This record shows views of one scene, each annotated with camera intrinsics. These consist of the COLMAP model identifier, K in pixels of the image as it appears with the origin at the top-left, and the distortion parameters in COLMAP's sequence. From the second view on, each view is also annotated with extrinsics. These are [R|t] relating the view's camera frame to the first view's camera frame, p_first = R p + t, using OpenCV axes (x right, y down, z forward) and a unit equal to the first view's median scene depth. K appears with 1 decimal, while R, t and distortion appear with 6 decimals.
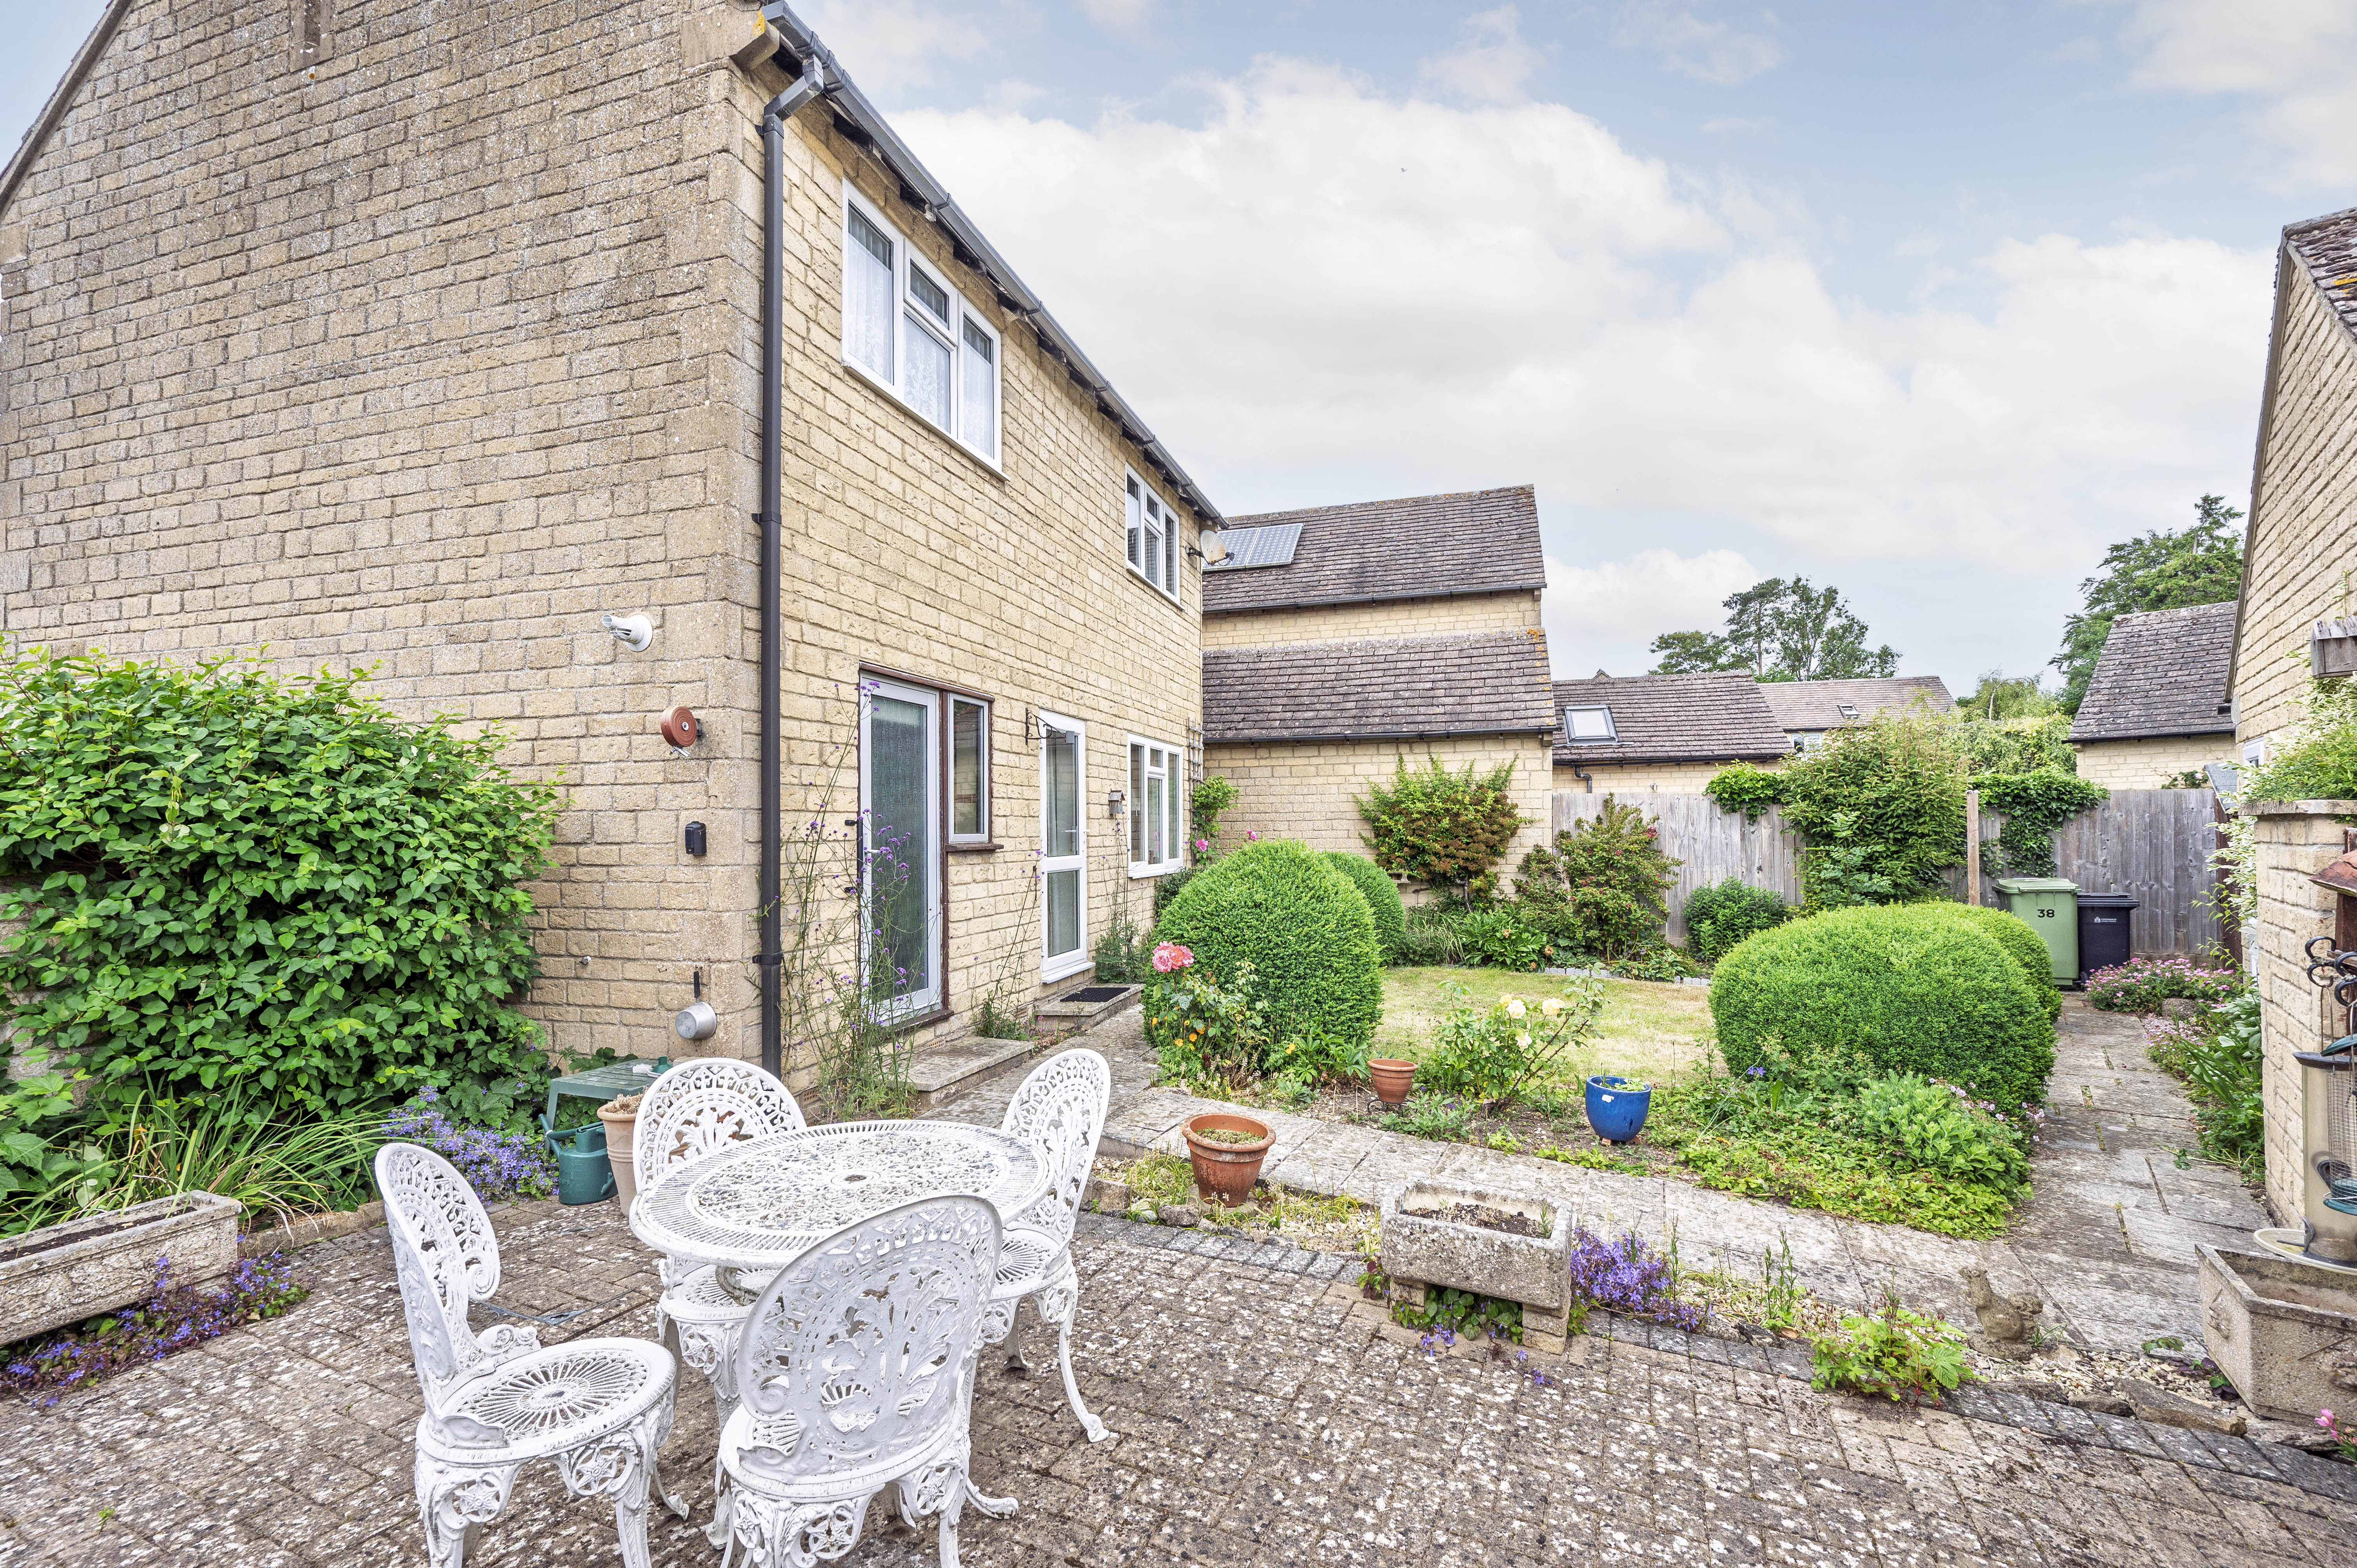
lens RADIAL K [[975.4, 0, 1195.7], [0, 975.4, 808.9], [0, 0, 1]] dist [-0.000565, -0.000076]
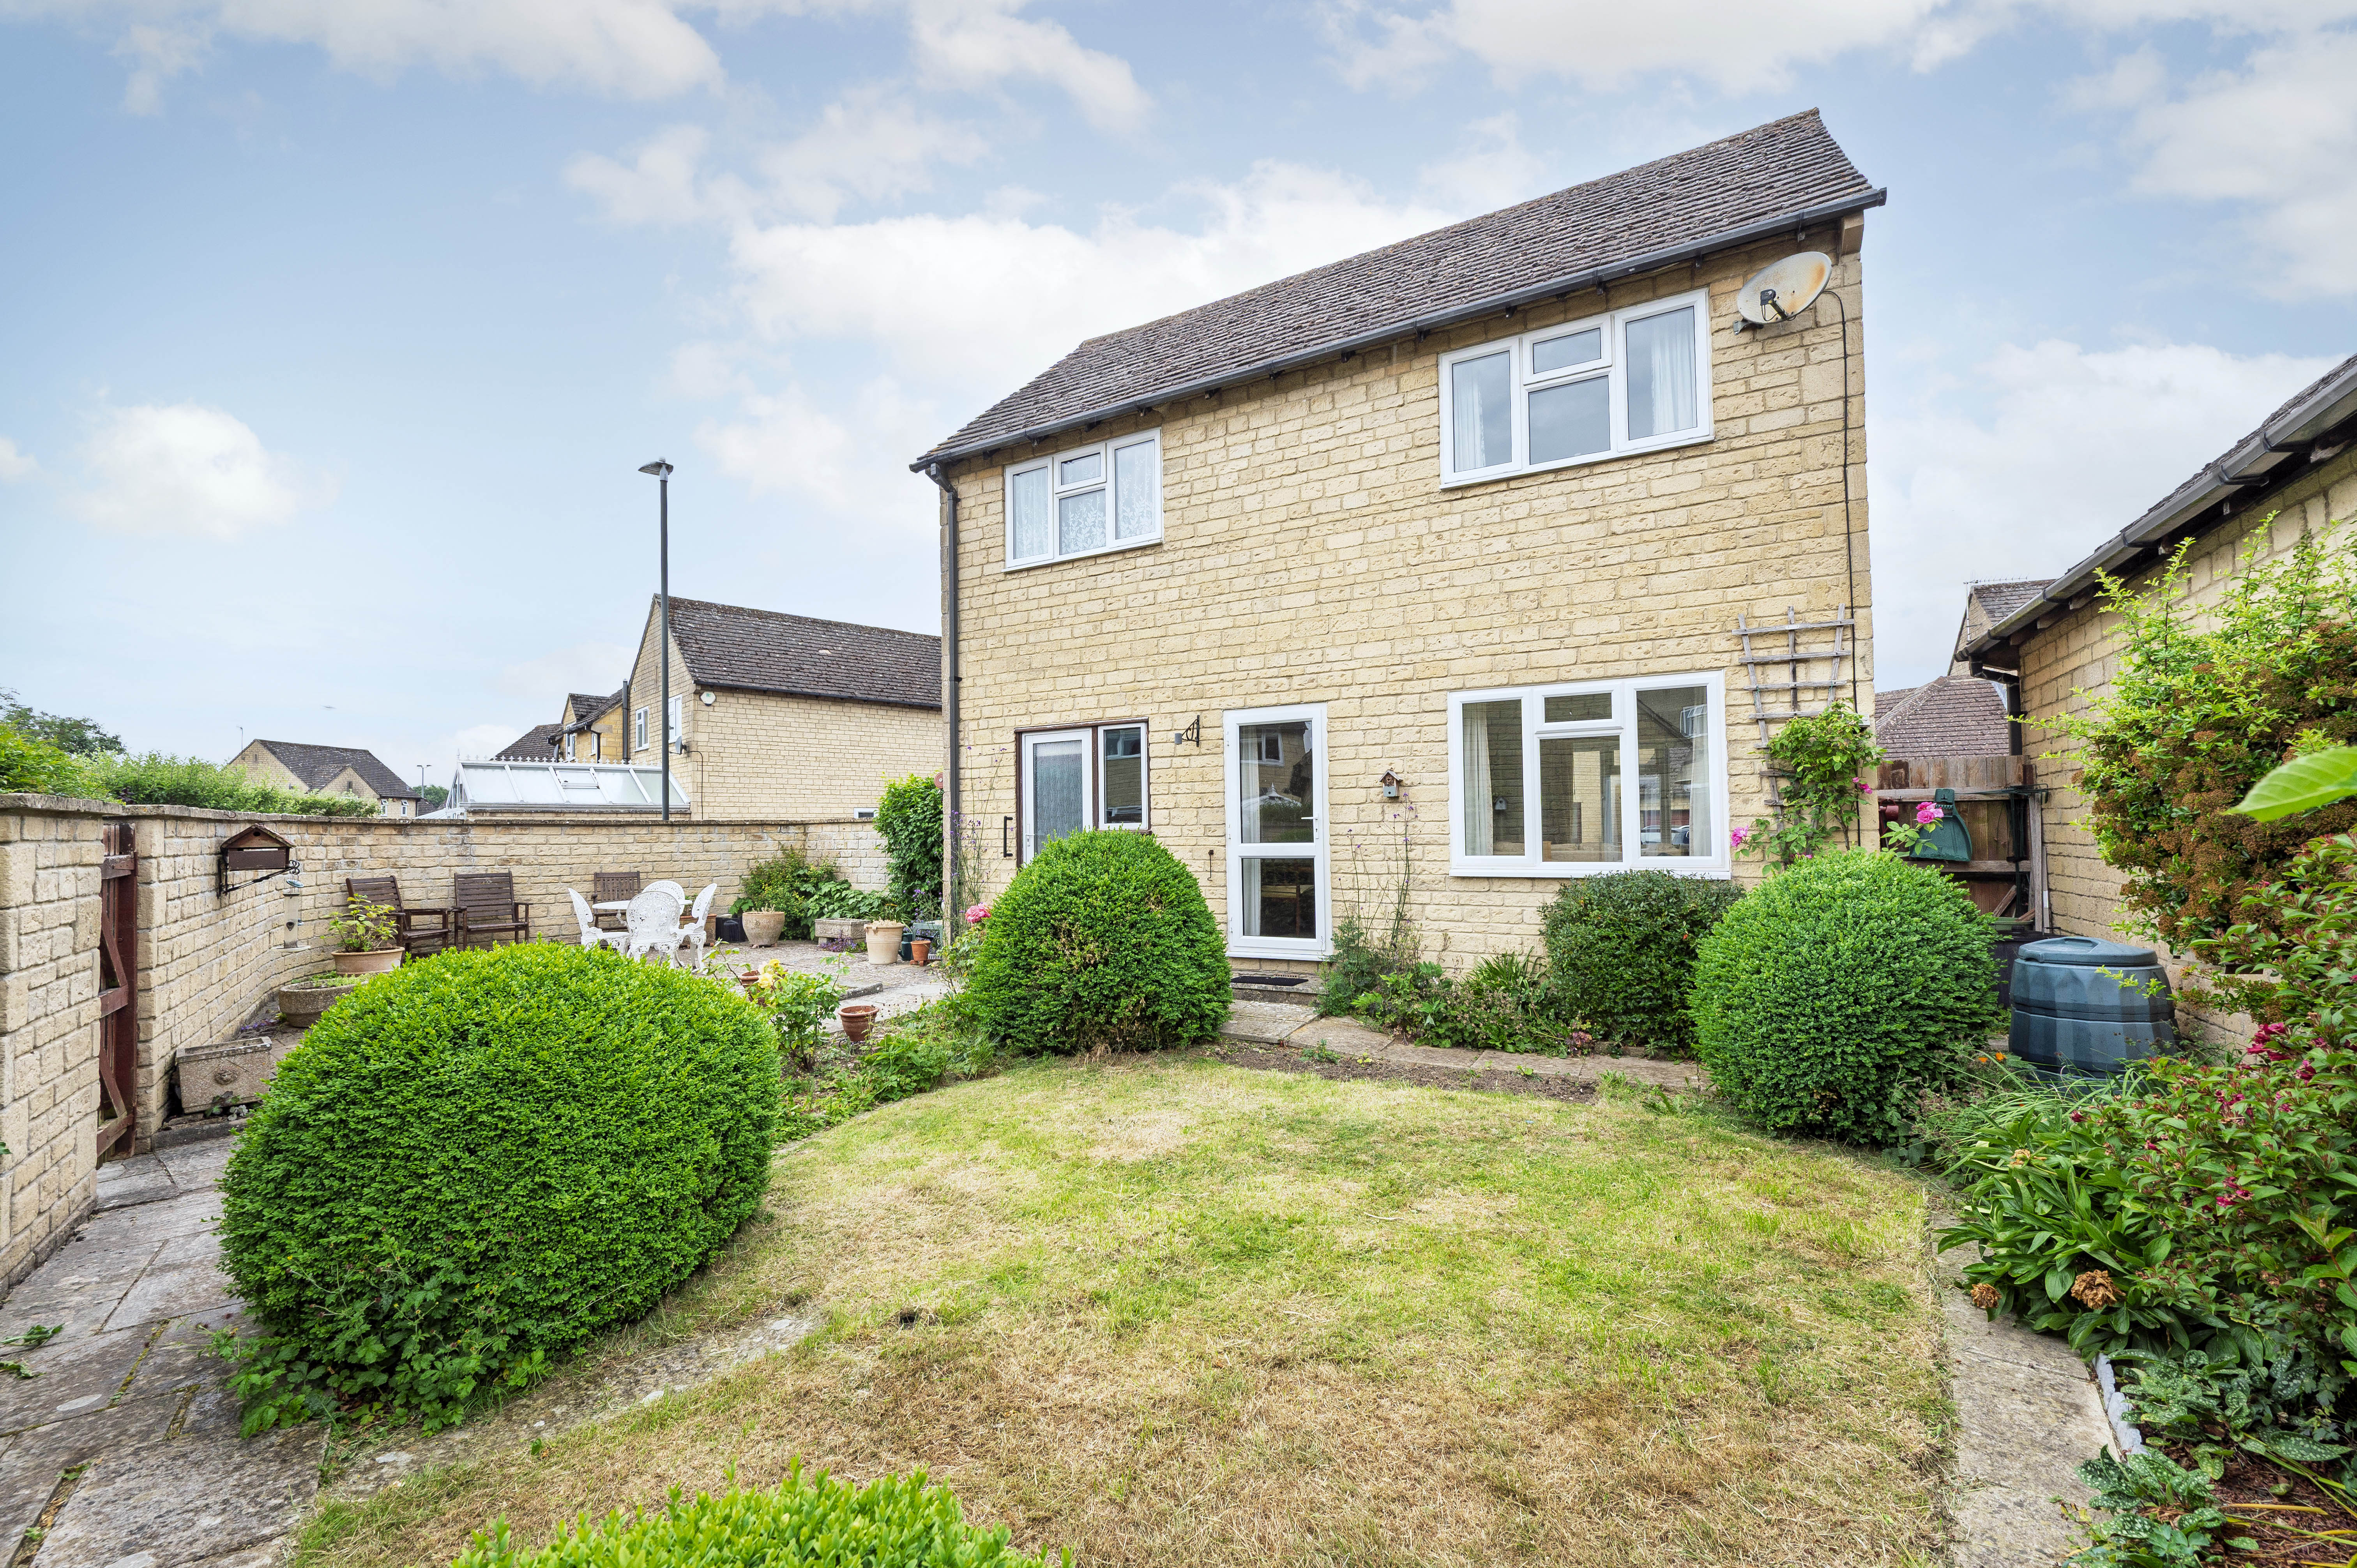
lens RADIAL K [[975.4, 0, 1195.7], [0, 975.4, 808.9], [0, 0, 1]] dist [-0.000565, -0.000076]
pose [[-0.233469, -0.009936, -0.972313, 0.836852], [0.034310, 0.999241, -0.018450, 0.026918], [0.971759, -0.037668, -0.232951, 1.089959]]
